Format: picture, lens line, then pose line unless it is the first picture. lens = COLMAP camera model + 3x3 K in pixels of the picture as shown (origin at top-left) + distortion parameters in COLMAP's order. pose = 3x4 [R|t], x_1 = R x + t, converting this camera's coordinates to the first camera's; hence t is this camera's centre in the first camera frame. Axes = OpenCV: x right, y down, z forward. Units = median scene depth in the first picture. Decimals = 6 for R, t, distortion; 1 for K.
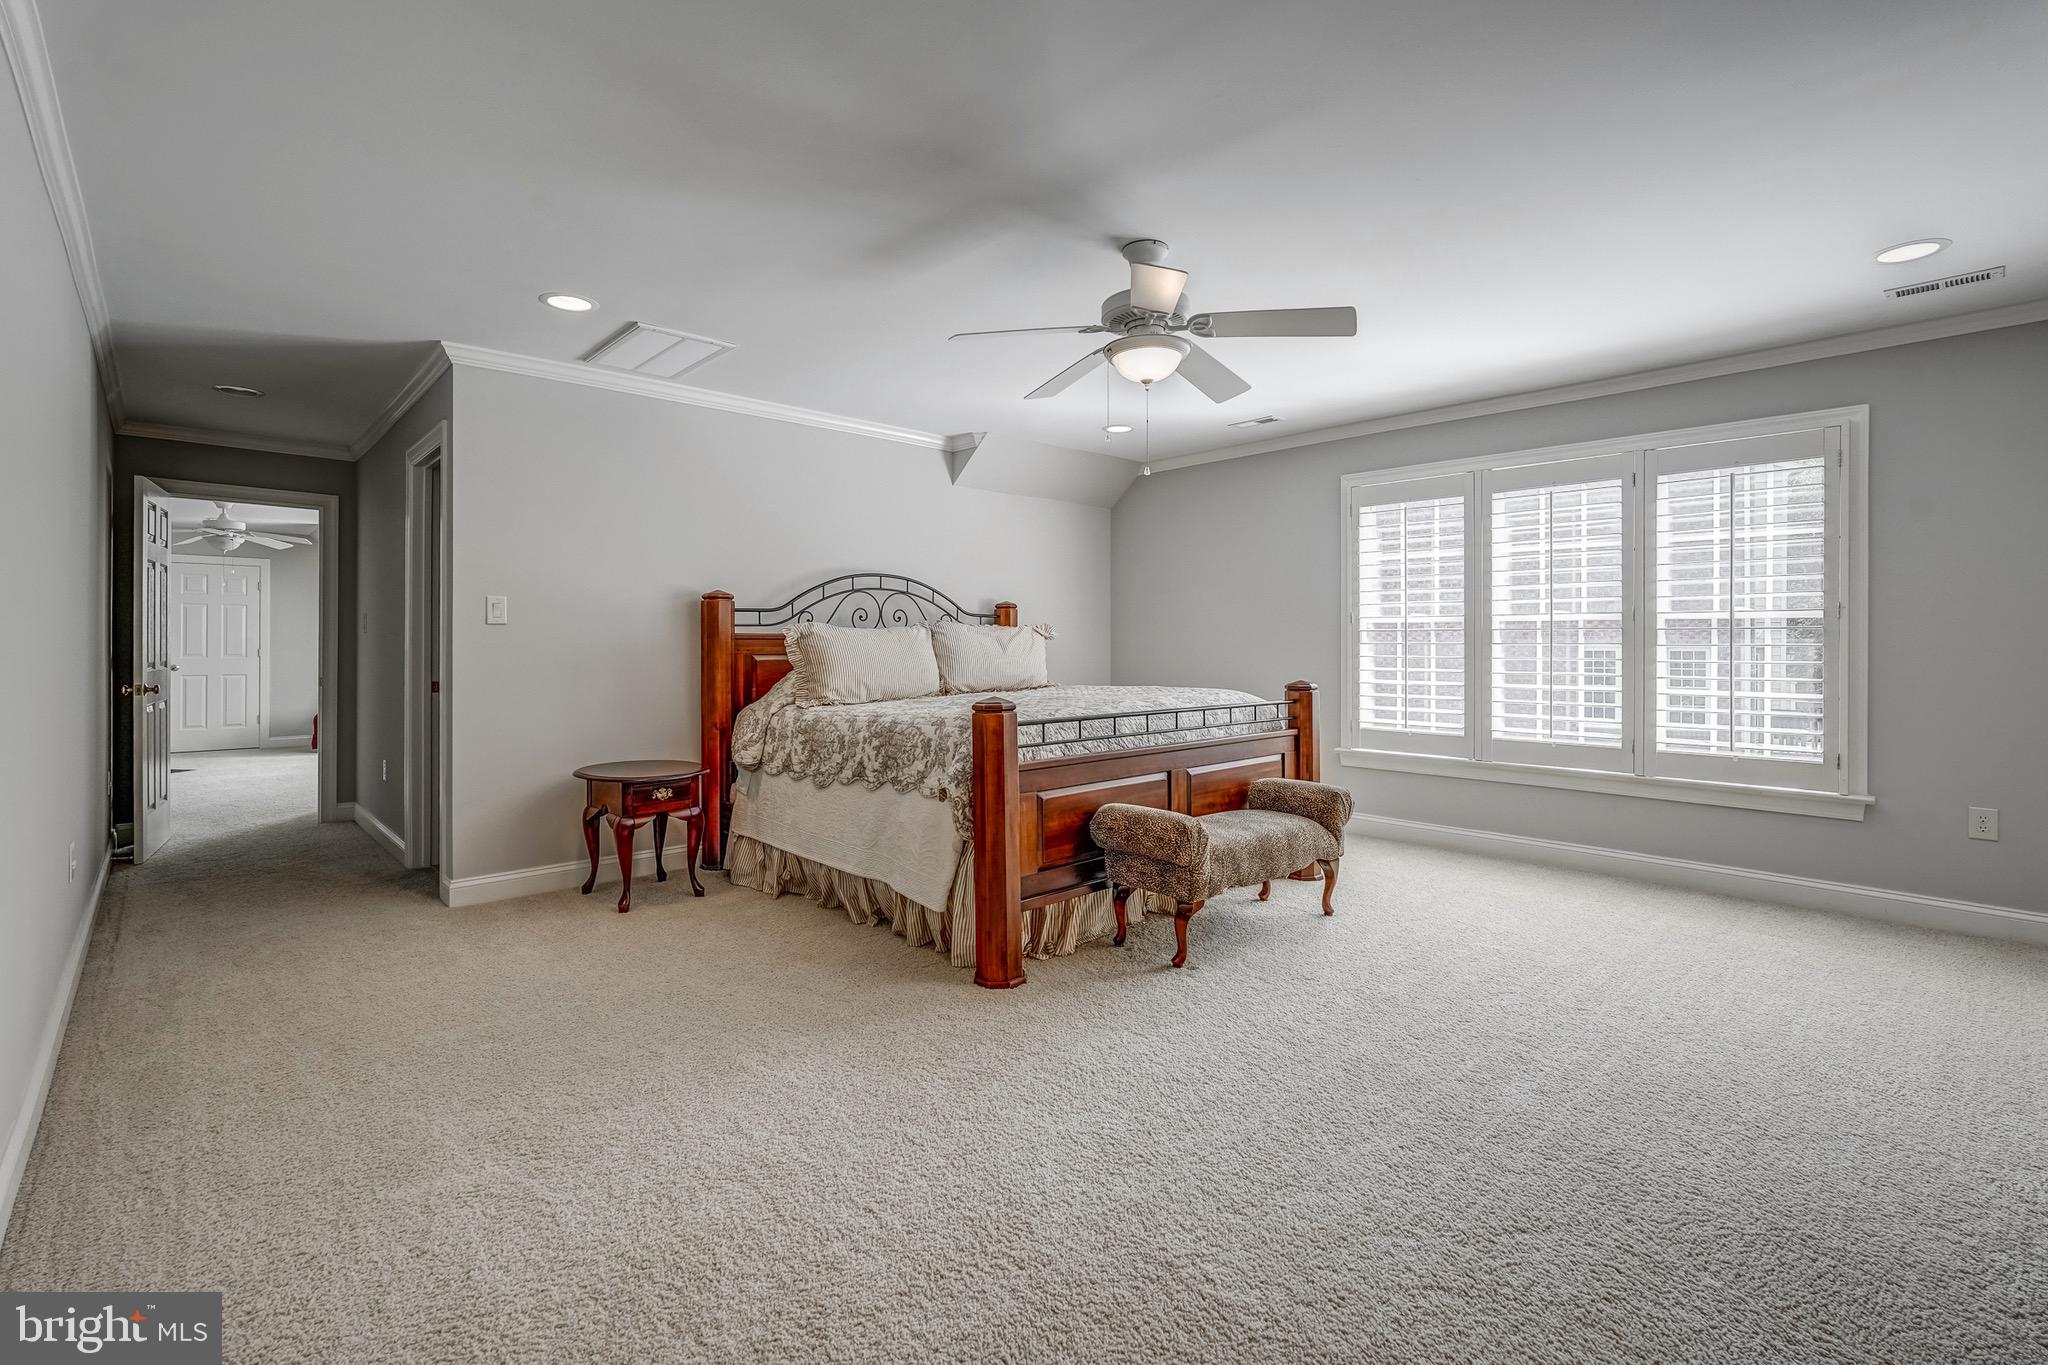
lens RADIAL K [[901.5, 0, 1028.2], [0, 901.5, 654.2], [0, 0, 1]] dist [-0.001615, -0.000181]
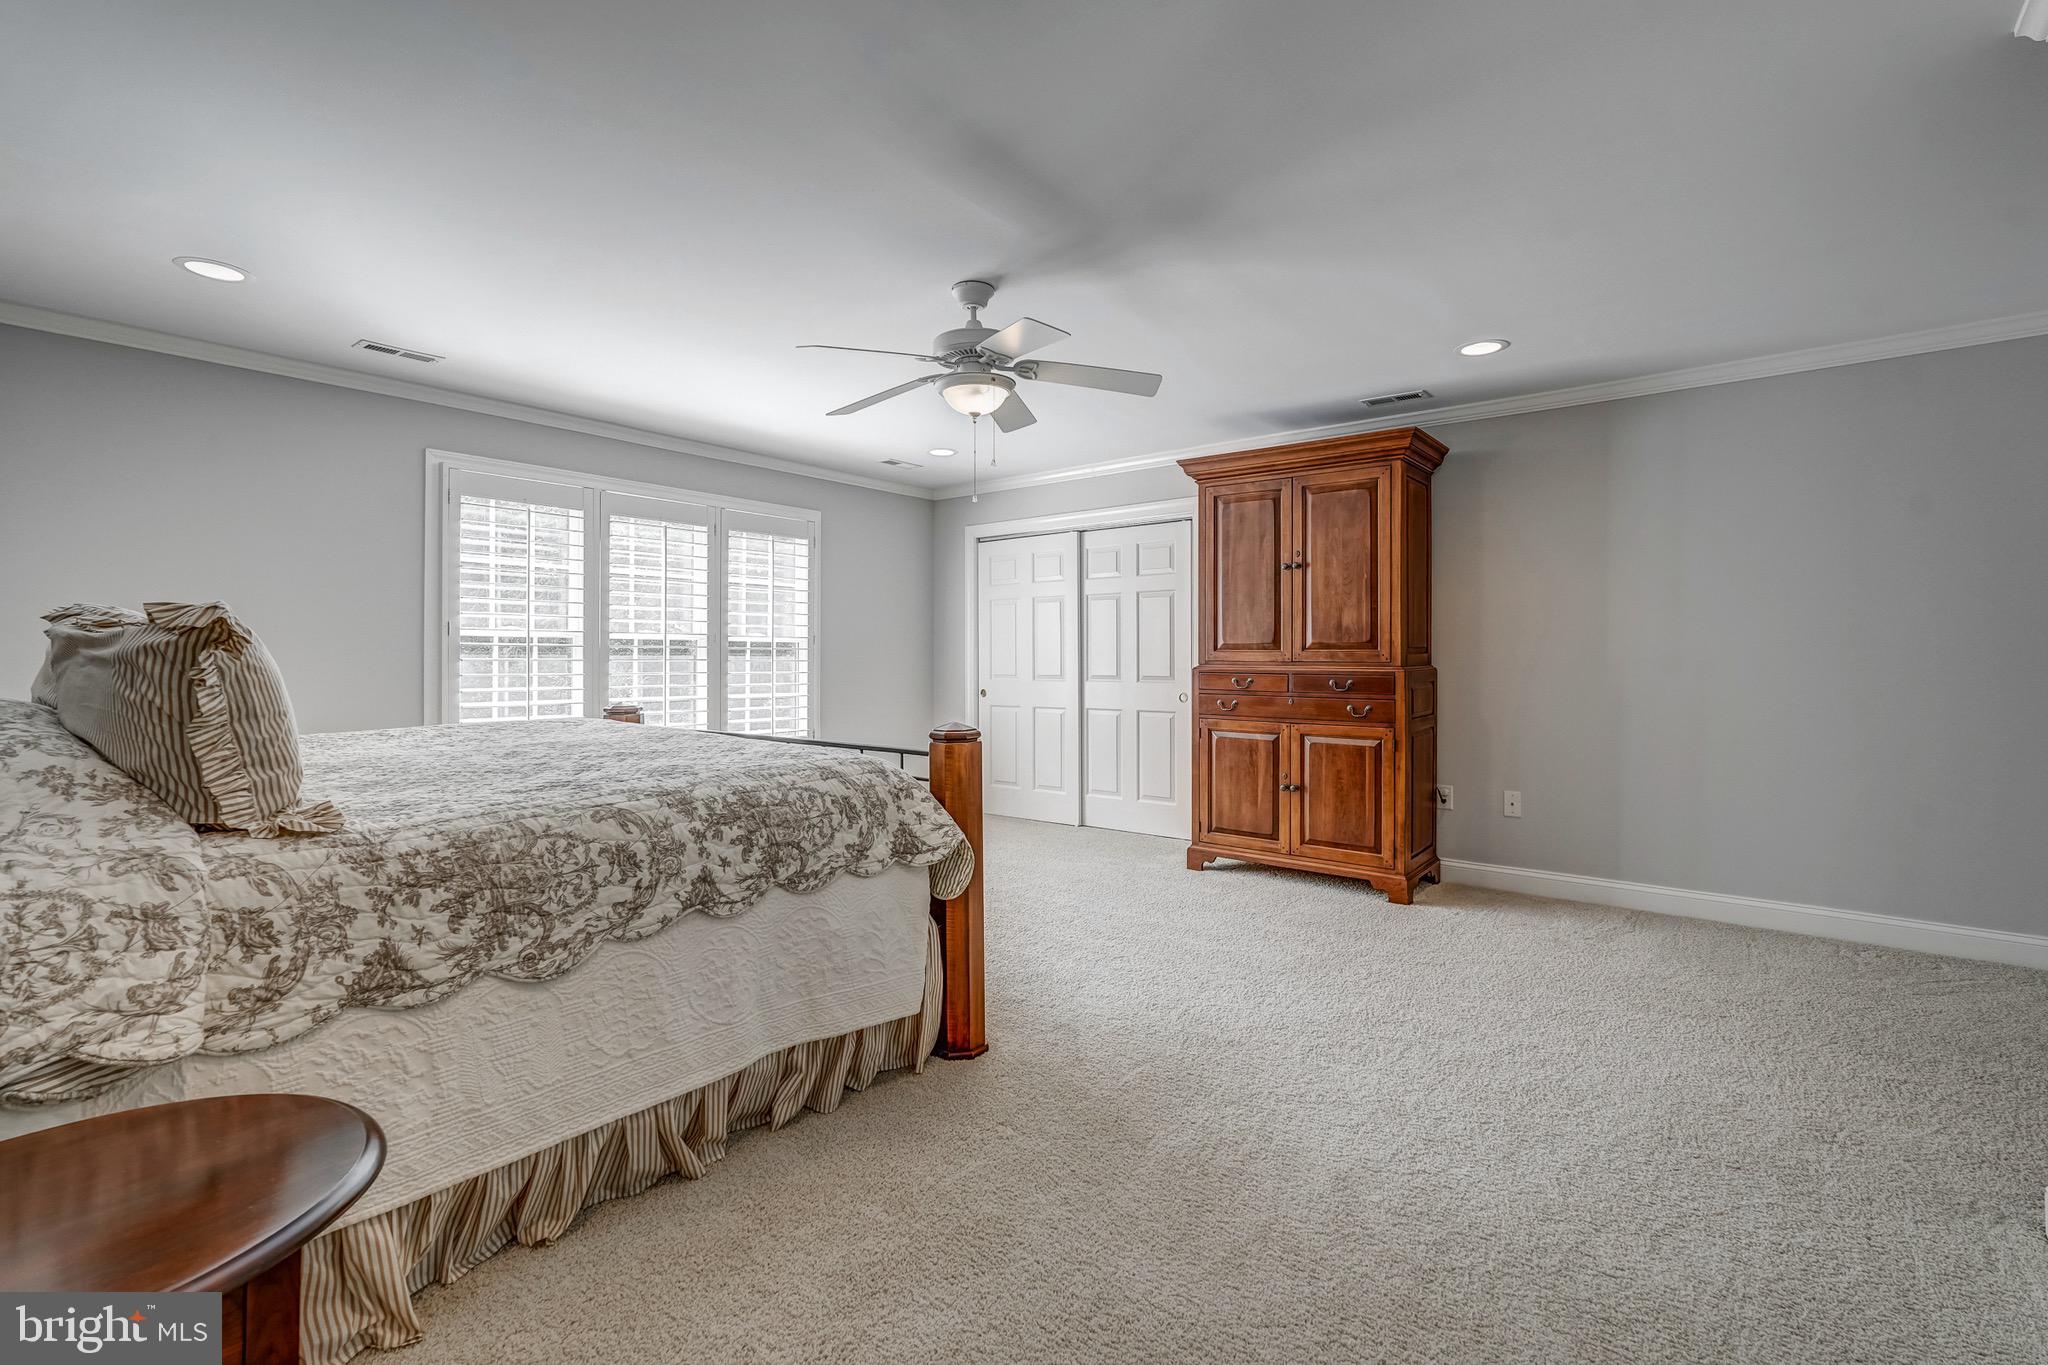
lens RADIAL K [[901.5, 0, 1028.2], [0, 901.5, 654.2], [0, 0, 1]] dist [-0.001615, -0.000181]
pose [[-0.117874, 0.004032, 0.993020, -0.737149], [0.012457, 0.999919, -0.002581, -0.012392], [-0.992950, 0.012066, -0.117915, 0.840166]]
